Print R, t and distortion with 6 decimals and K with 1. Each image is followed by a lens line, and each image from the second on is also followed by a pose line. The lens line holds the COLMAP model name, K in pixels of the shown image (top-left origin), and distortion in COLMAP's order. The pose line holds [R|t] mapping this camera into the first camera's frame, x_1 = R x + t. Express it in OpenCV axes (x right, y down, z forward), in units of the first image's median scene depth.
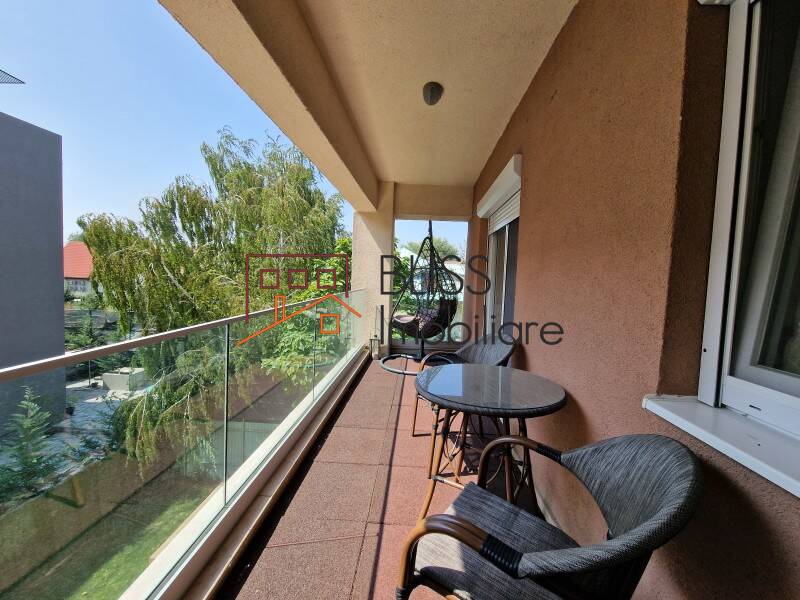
lens RADIAL K [[329.2, 0, 402.7], [0, 329.2, 298.0], [0, 0, 1]] dist [0.003979, -0.004703]
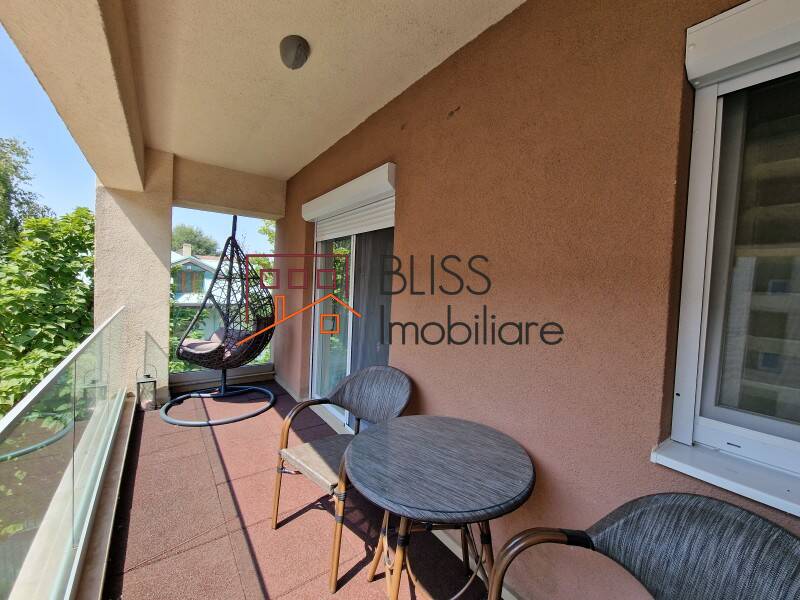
lens RADIAL K [[329.2, 0, 399.8], [0, 329.2, 294.9], [0, 0, 1]] dist [0.003979, -0.004703]
pose [[0.775172, -0.031236, 0.630978, -0.109858], [0.029432, 0.999478, 0.013320, -0.048102], [-0.631065, 0.008246, 0.775686, 0.158177]]
